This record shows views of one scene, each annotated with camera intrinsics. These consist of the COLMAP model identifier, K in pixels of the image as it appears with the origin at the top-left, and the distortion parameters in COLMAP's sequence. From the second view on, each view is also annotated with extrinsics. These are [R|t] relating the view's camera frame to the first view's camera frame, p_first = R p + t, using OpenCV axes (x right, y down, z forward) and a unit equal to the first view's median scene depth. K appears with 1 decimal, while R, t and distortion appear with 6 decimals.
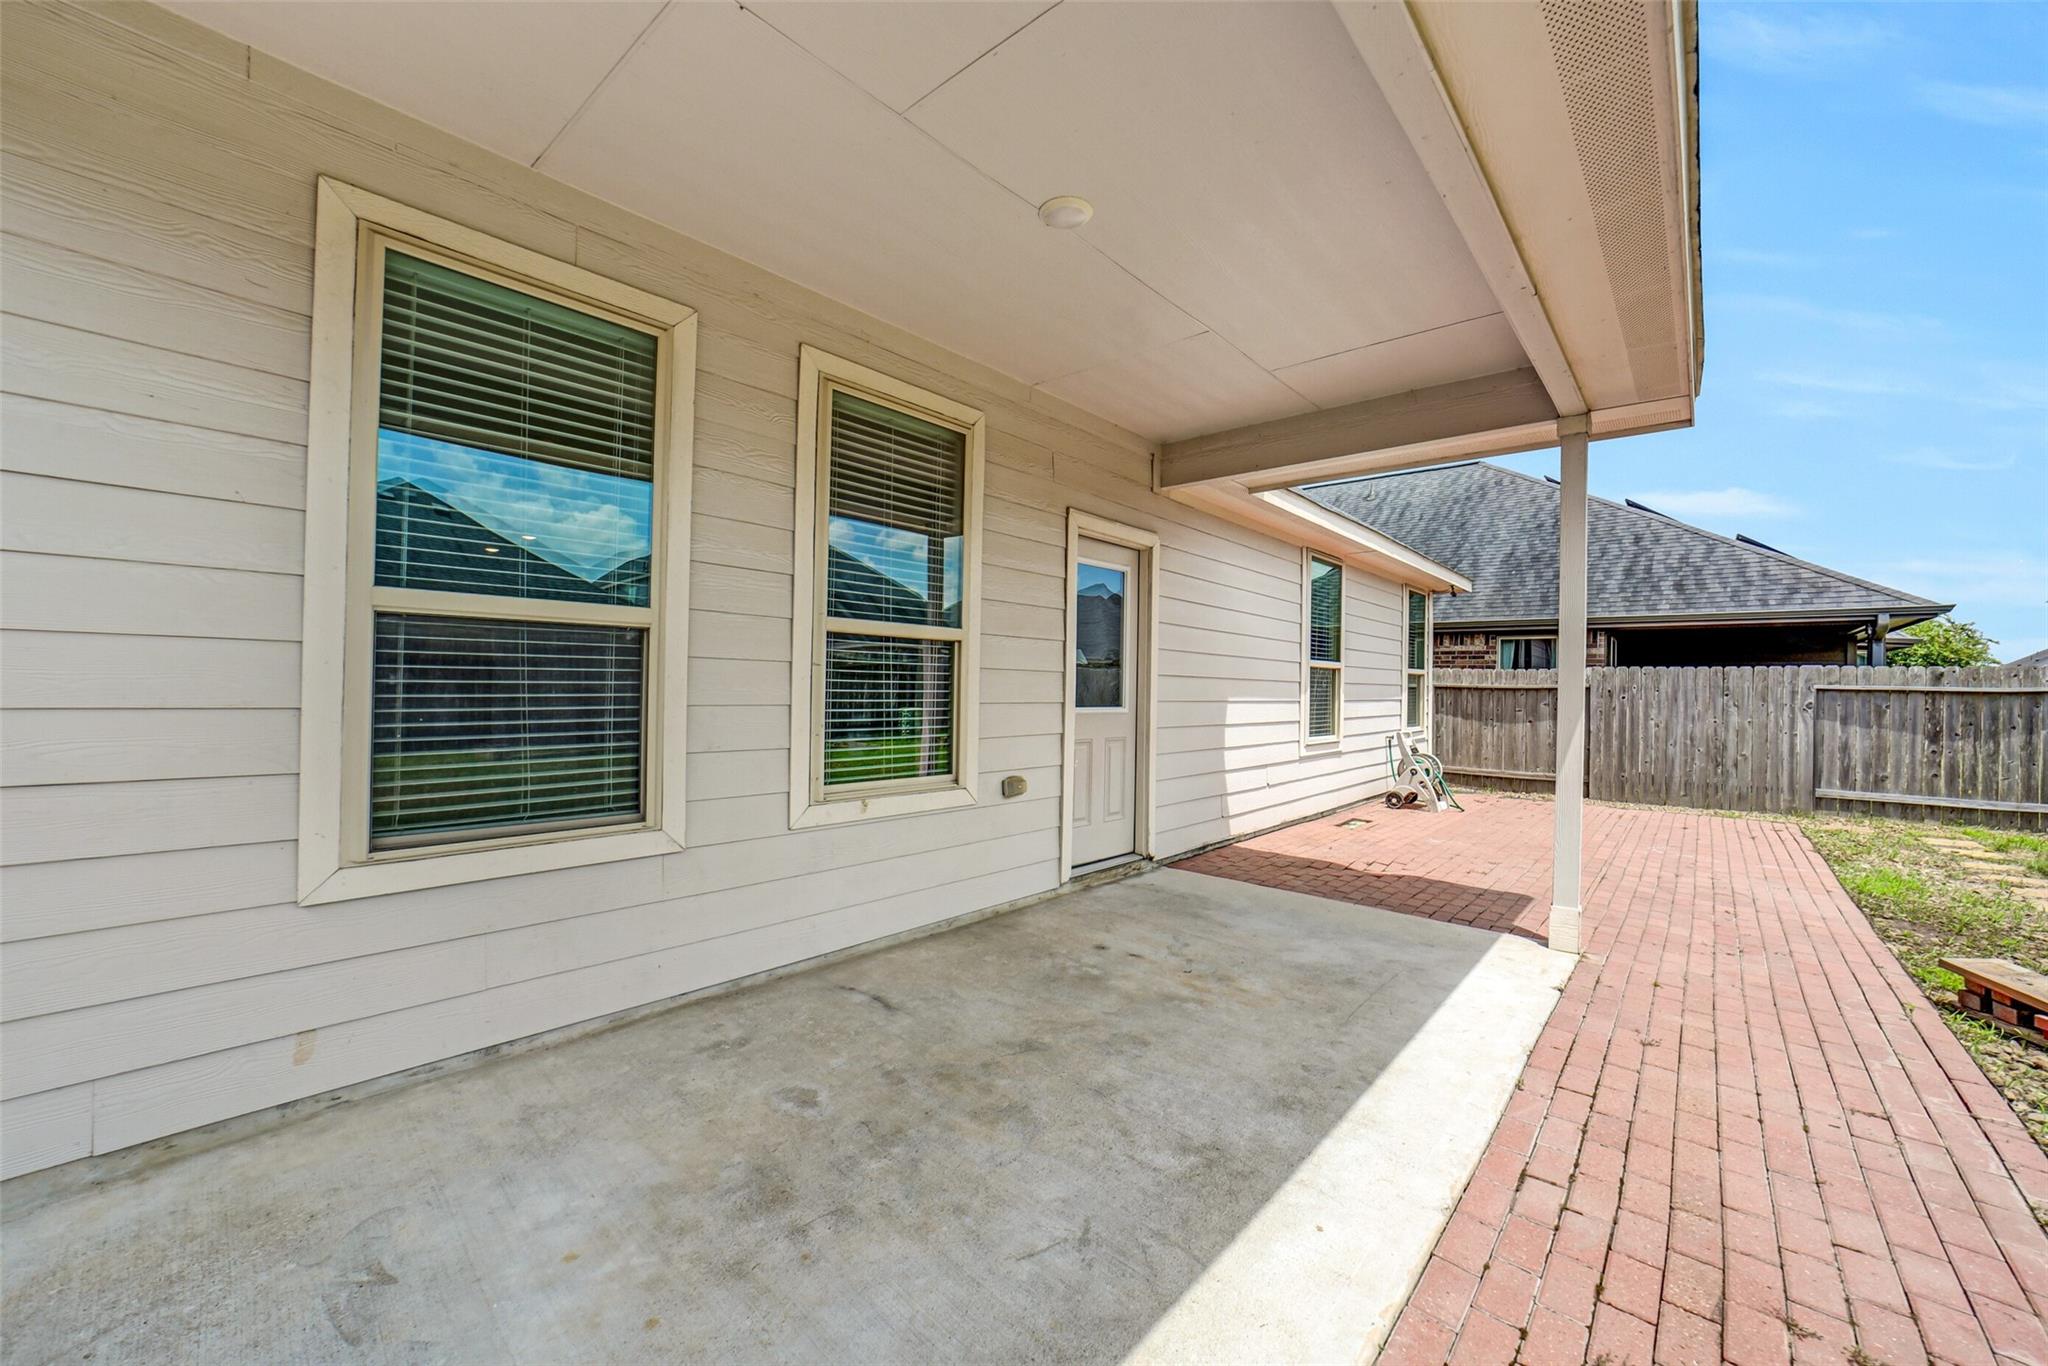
lens RADIAL K [[809.6, 0, 1036.1], [0, 809.6, 679.8], [0, 0, 1]] dist [-0.033395, 0.007185]
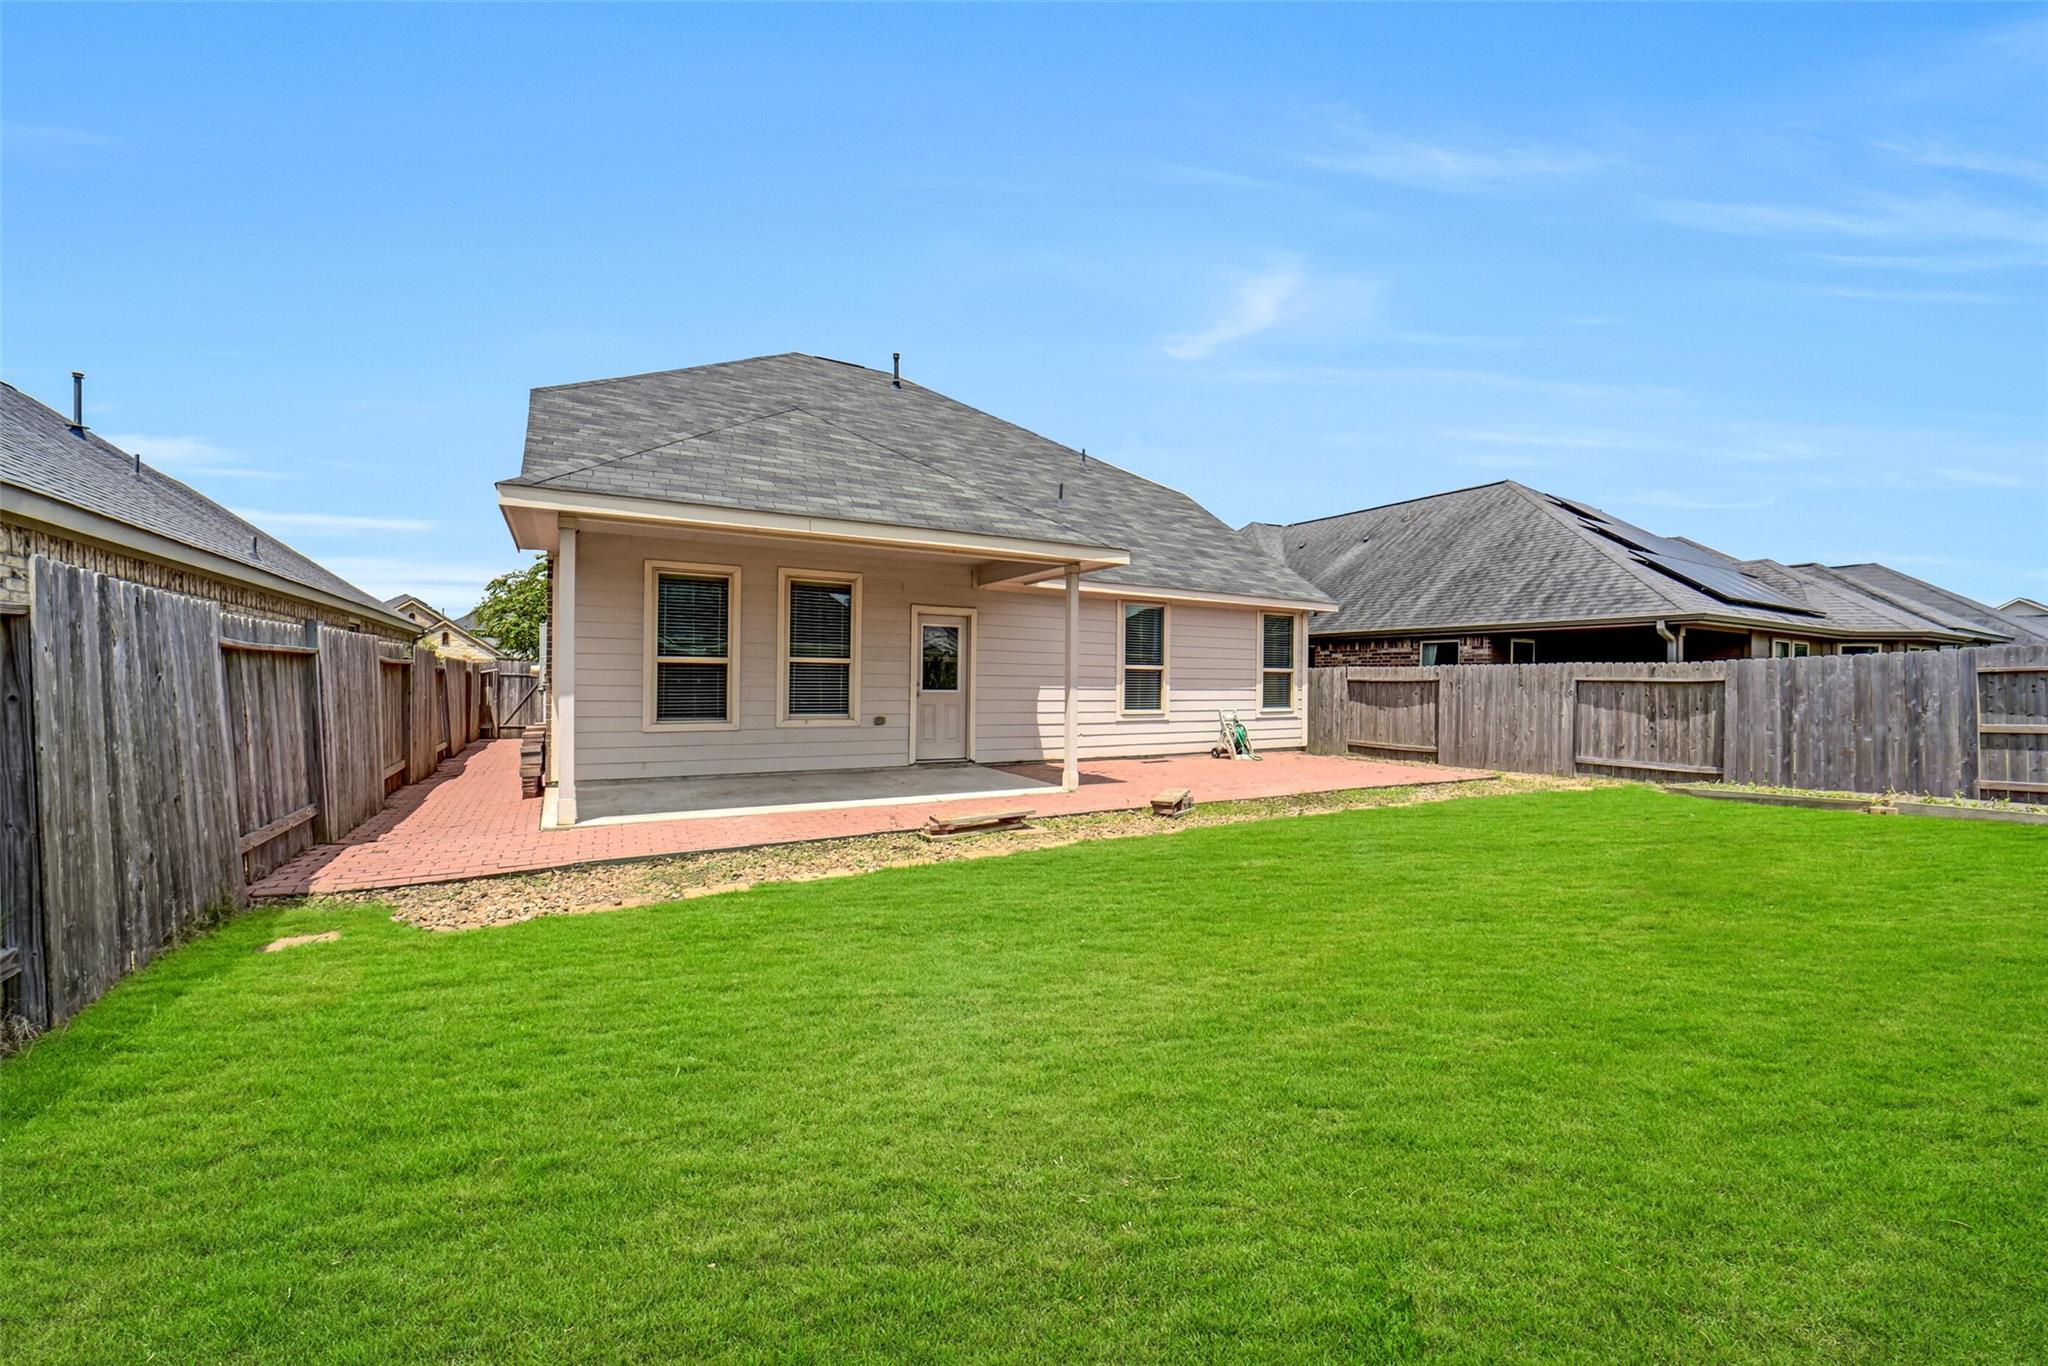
lens RADIAL K [[809.6, 0, 1037.2], [0, 809.6, 682.7], [0, 0, 1]] dist [-0.033395, 0.007185]
pose [[0.946349, -0.005353, -0.323101, 0.596182], [0.007142, 0.999965, 0.004353, 0.003391], [0.323066, -0.006427, 0.946355, -0.579481]]
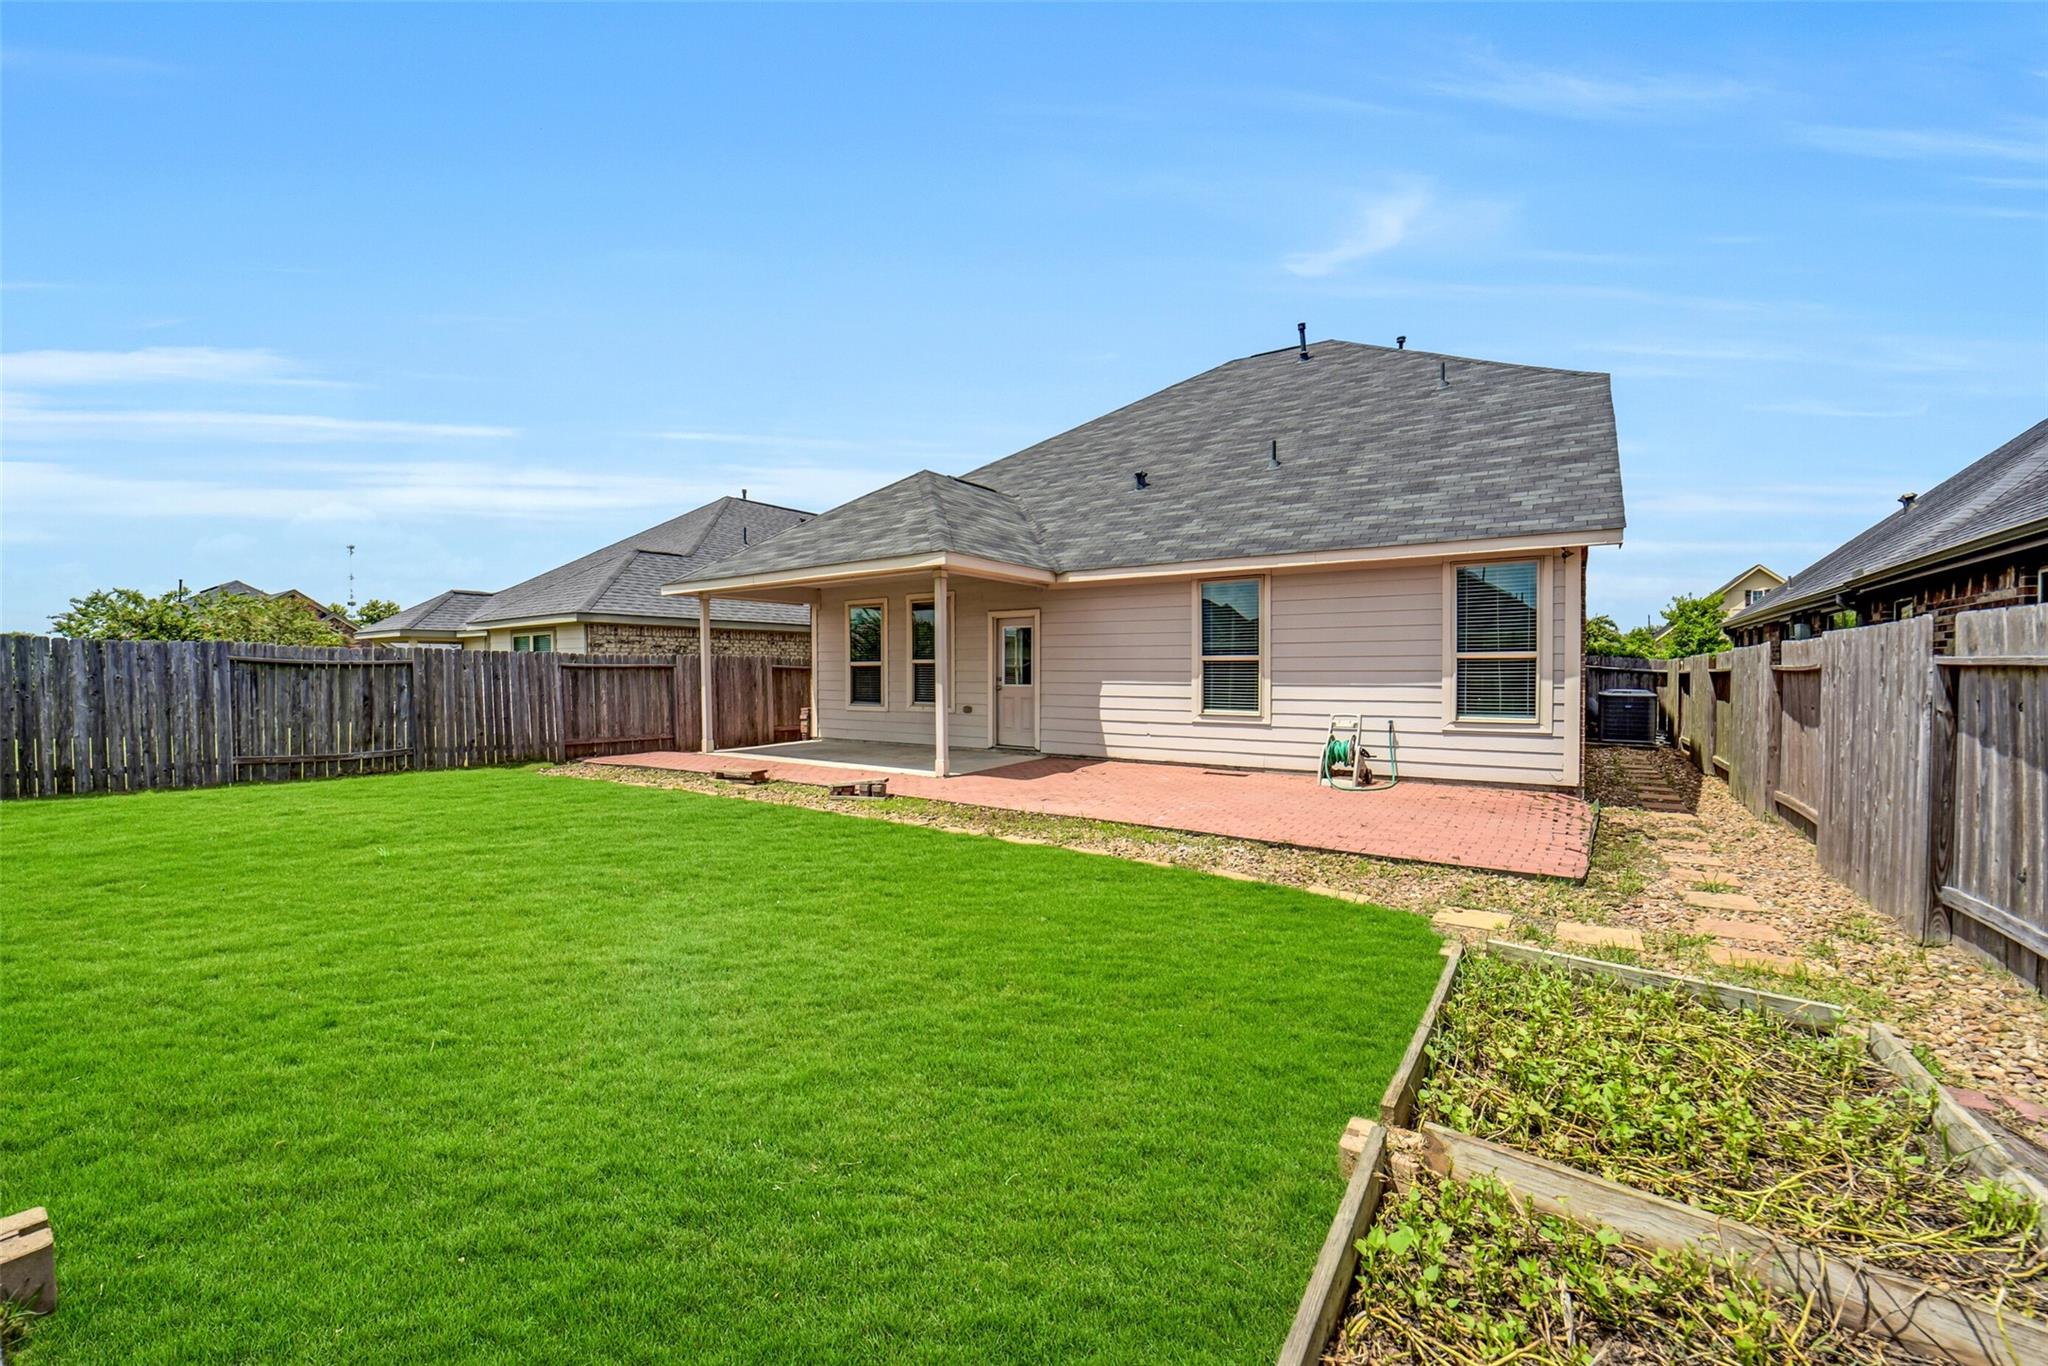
lens RADIAL K [[809.6, 0, 1021.7], [0, 809.6, 680.2], [0, 0, 1]] dist [-0.033395, 0.007185]
pose [[0.089785, -0.005404, -0.995947, 1.459520], [0.011071, 0.999929, -0.004428, 0.017921], [0.995900, -0.010628, 0.089838, 0.449757]]
